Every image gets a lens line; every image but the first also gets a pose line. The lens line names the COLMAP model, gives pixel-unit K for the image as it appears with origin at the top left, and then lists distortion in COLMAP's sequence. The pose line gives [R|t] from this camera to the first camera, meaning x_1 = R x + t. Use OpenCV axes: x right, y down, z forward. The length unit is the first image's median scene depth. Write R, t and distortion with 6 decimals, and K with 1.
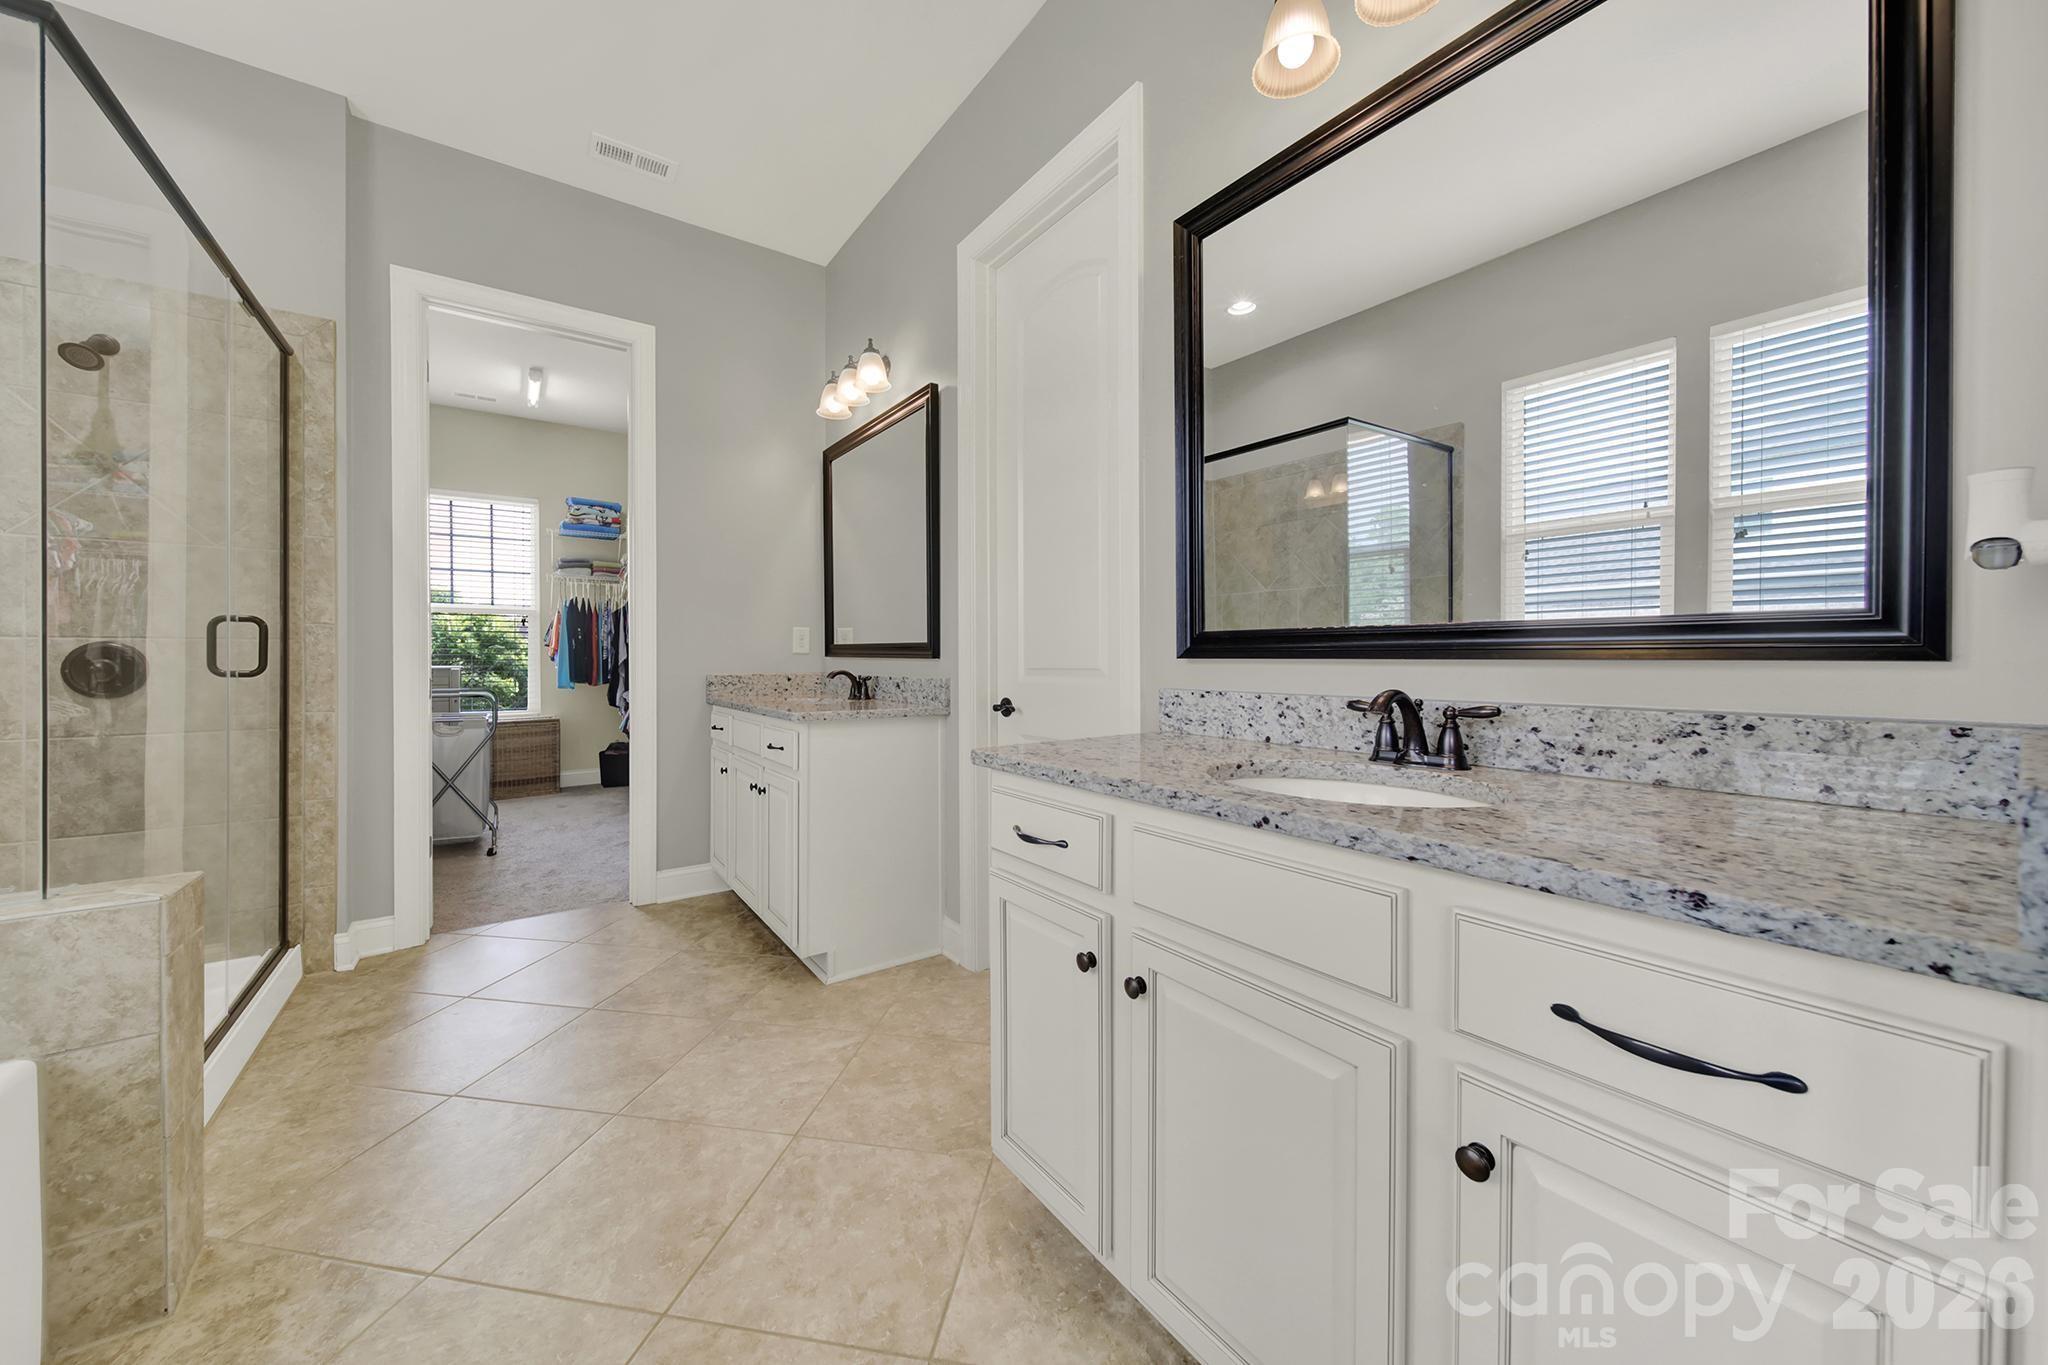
lens RADIAL K [[720.7, 0, 1032.4], [0, 720.7, 662.3], [0, 0, 1]] dist [-0.000382, -0.000249]
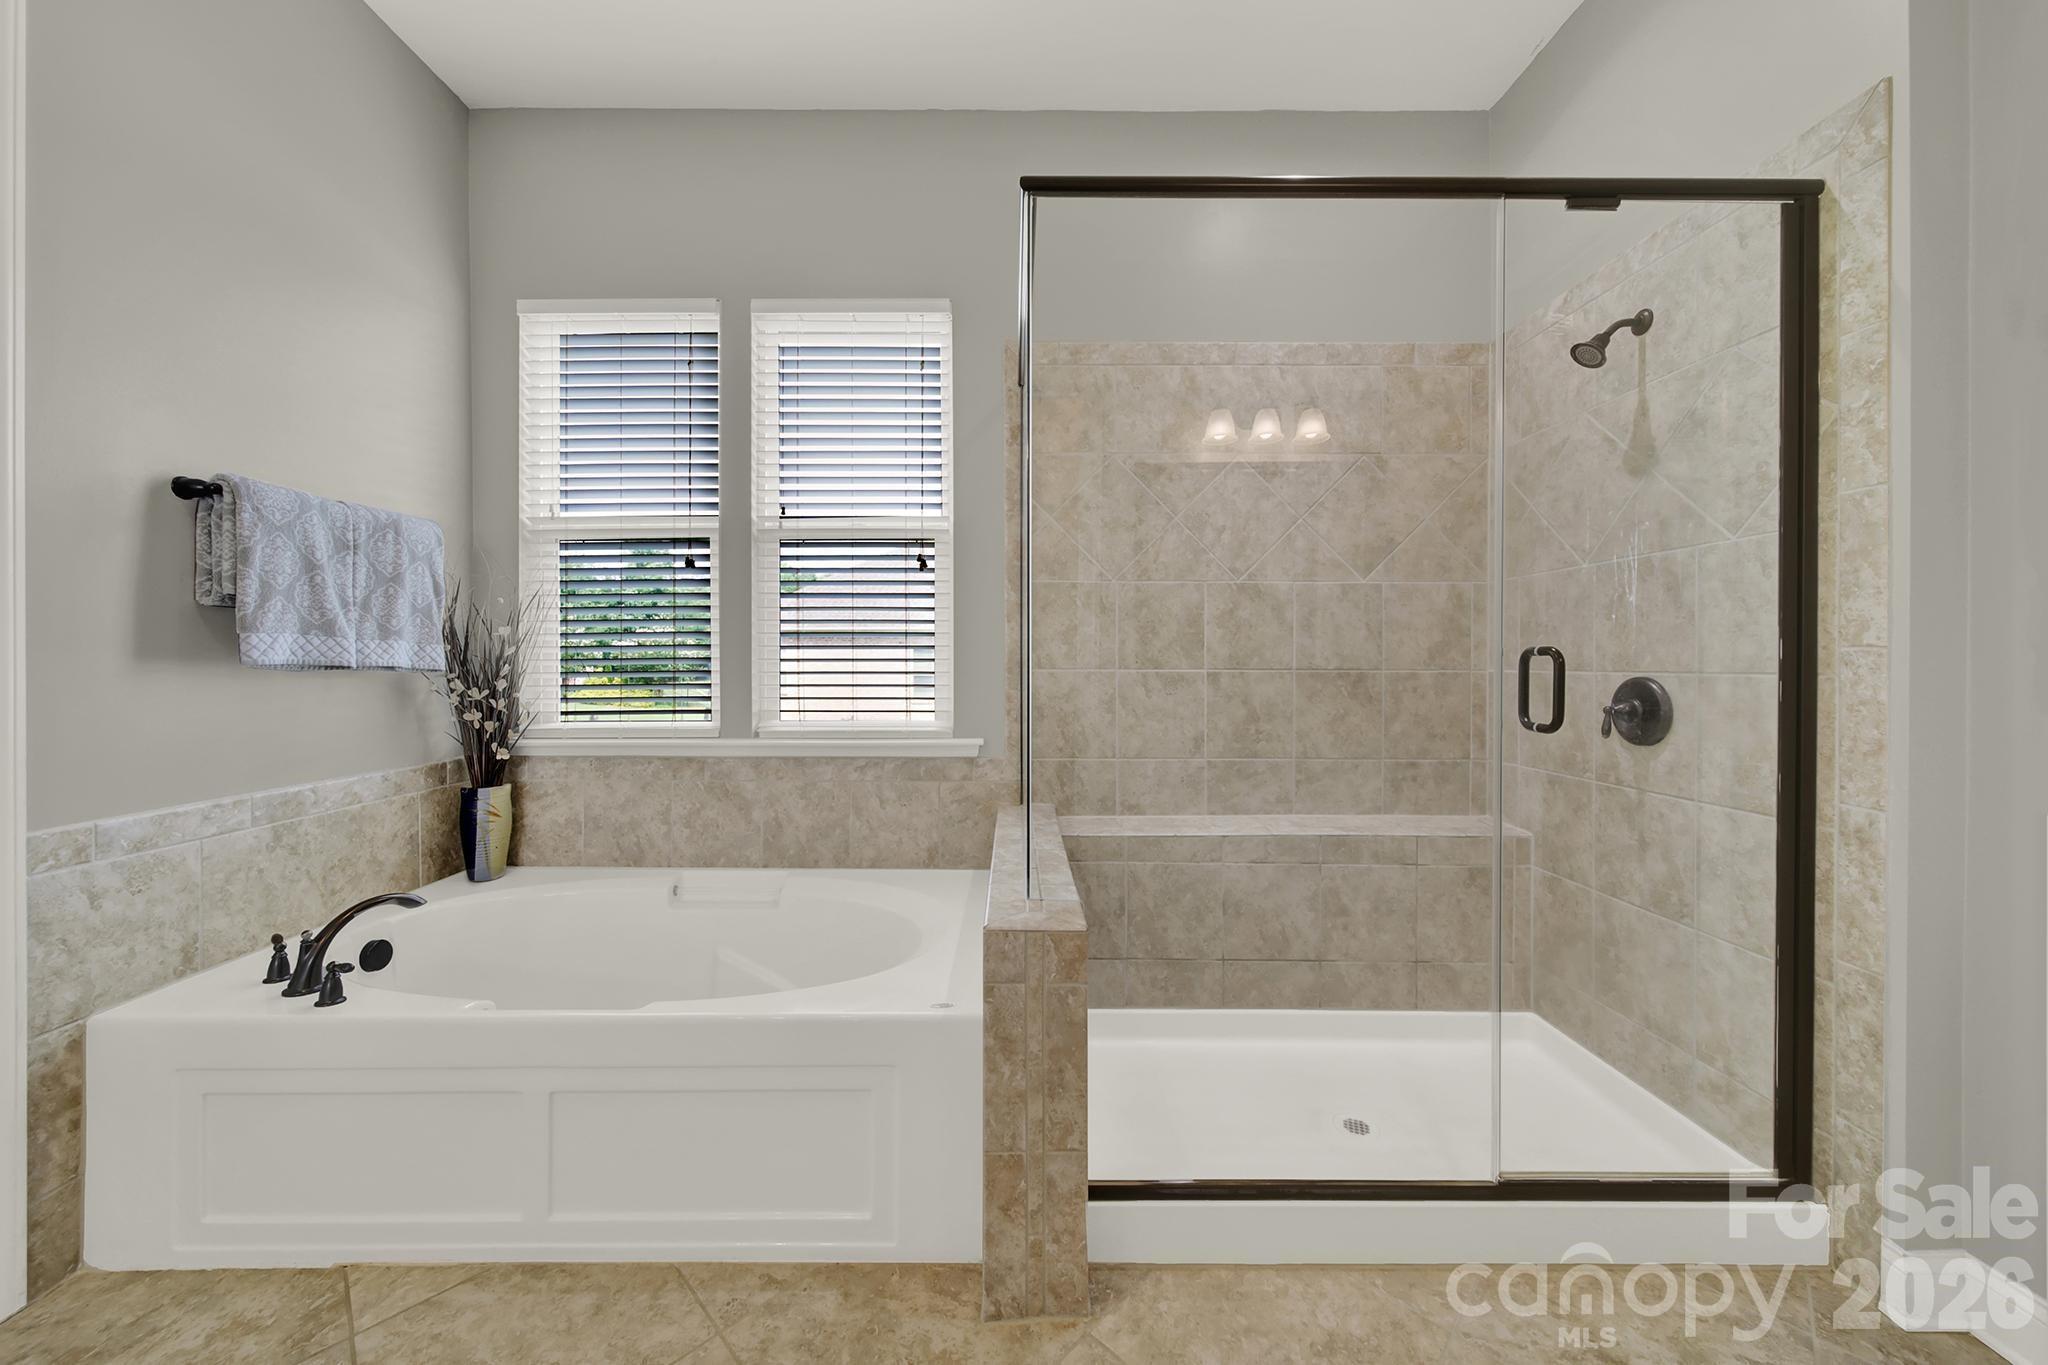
lens RADIAL K [[720.7, 0, 1022.2], [0, 720.7, 652.9], [0, 0, 1]] dist [-0.000382, -0.000249]
pose [[-0.593446, -0.009820, -0.804814, -0.169054], [-0.008422, 0.999947, -0.005991, -0.040331], [0.804830, 0.003223, -0.593497, 0.813166]]
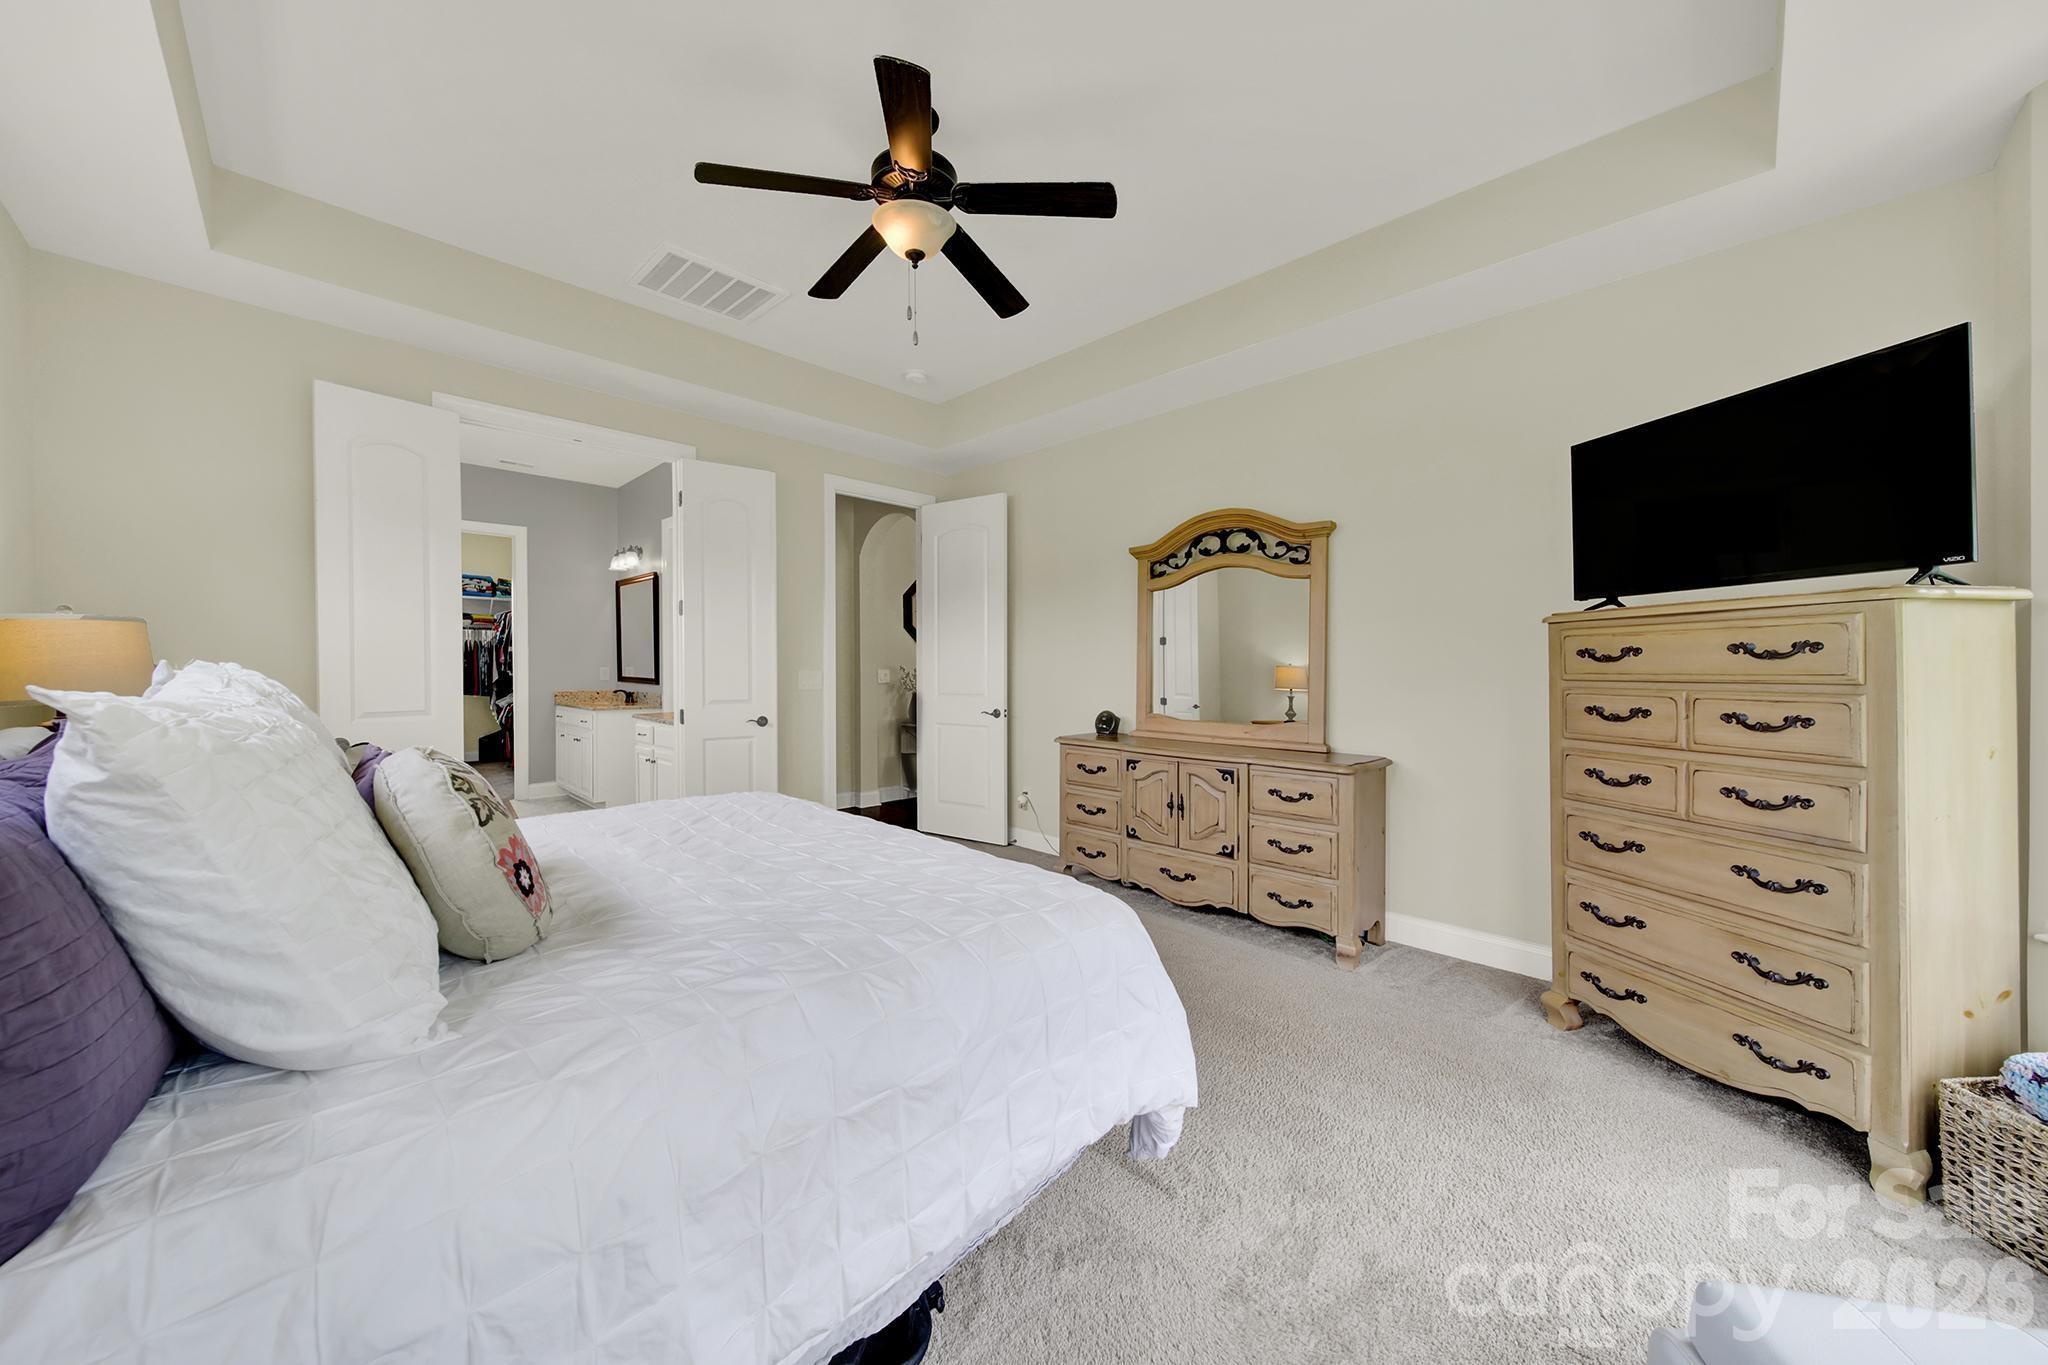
lens RADIAL K [[720.7, 0, 1024.3], [0, 720.7, 672.0], [0, 0, 1]] dist [-0.000382, -0.000249]
pose [[0.988188, -0.000916, 0.153245, 0.388100], [0.000116, 0.999986, 0.005226, -0.033556], [-0.153248, -0.005146, 0.988174, -0.857006]]
